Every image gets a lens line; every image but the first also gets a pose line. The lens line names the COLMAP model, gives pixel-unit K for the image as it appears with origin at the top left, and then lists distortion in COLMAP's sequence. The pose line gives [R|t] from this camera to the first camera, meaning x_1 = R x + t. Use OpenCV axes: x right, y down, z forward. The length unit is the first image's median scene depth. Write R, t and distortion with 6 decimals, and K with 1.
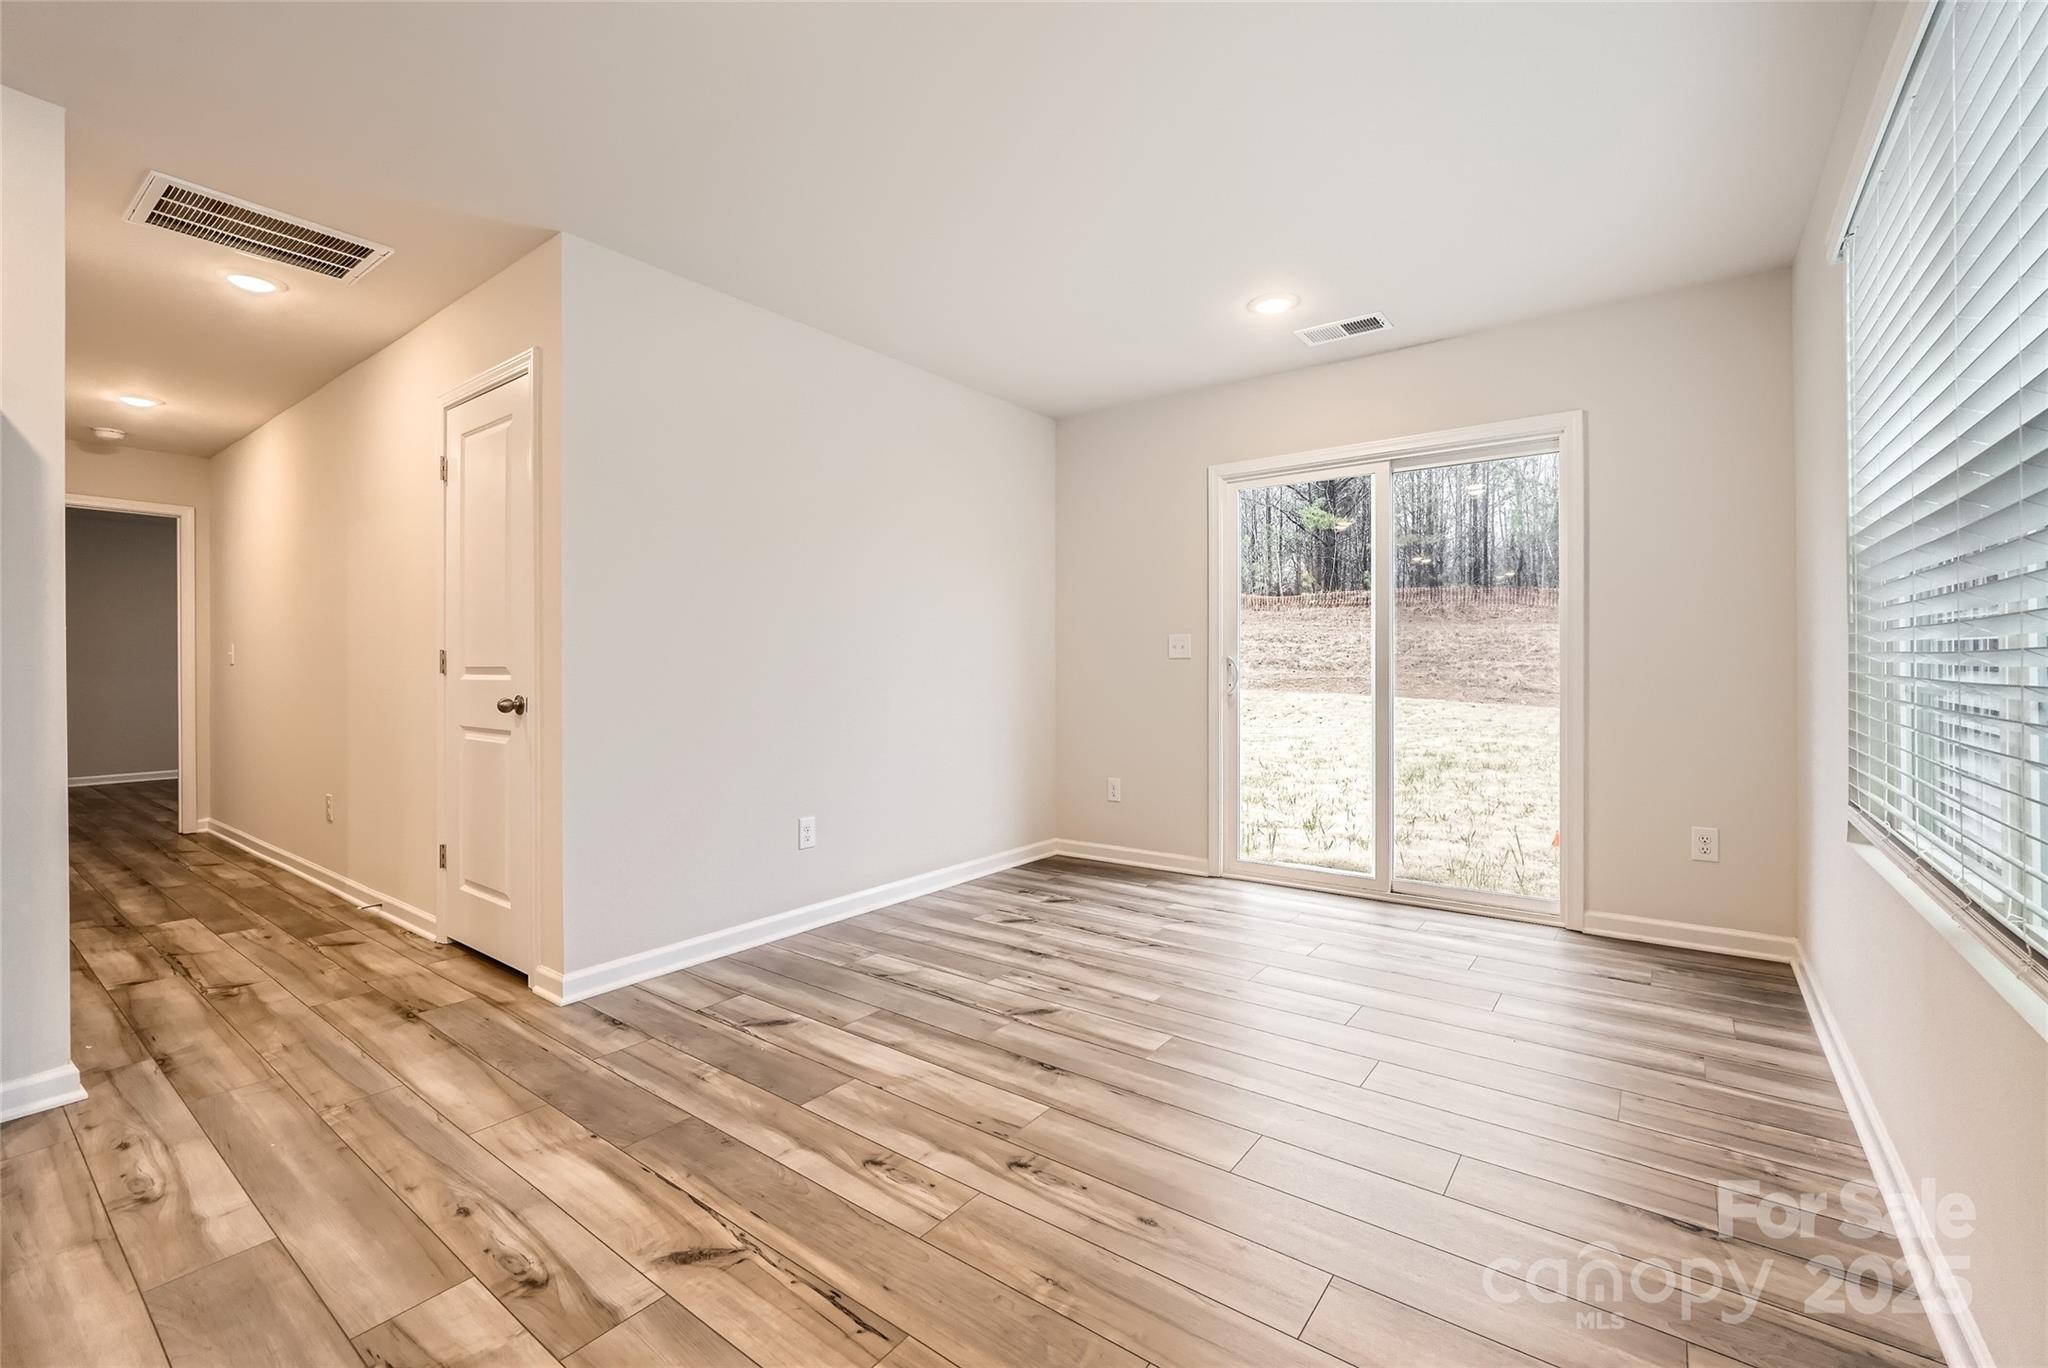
lens RADIAL K [[870.2, 0, 1024.0], [0, 870.2, 684.0], [0, 0, 1]] dist [-0.019312, -0.000120]
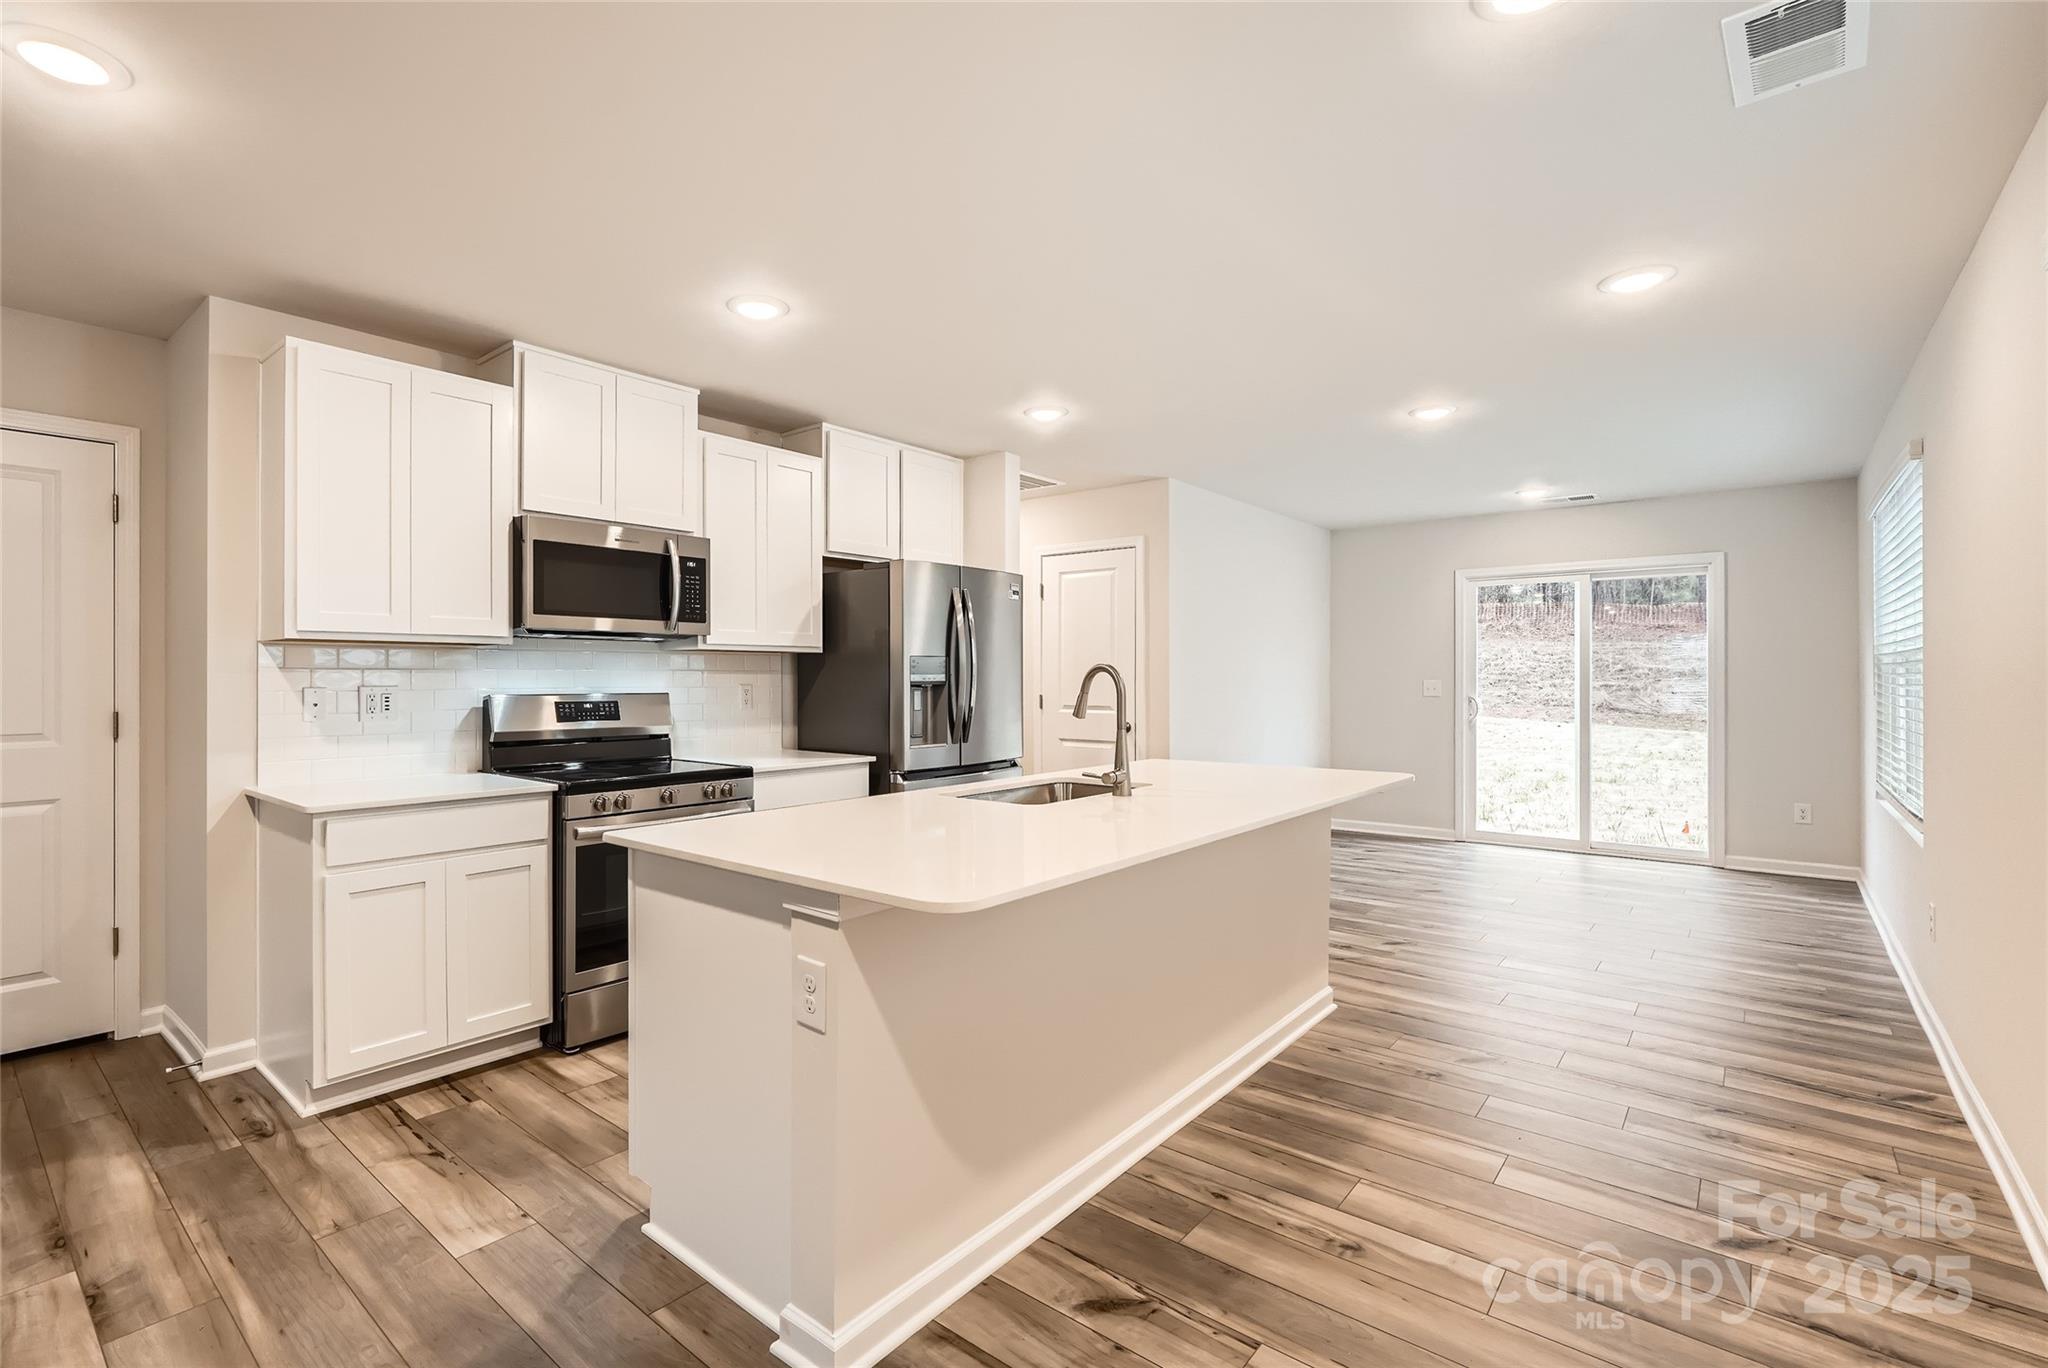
lens RADIAL K [[907.5, 0, 1024.0], [0, 907.5, 684.0], [0, 0, 1]] dist [0.016301, 0.000101]
pose [[0.999374, 0.006940, -0.034677, -0.555035], [-0.007436, 0.999872, -0.014194, -0.027175], [0.034574, 0.014443, 0.999298, -0.705826]]
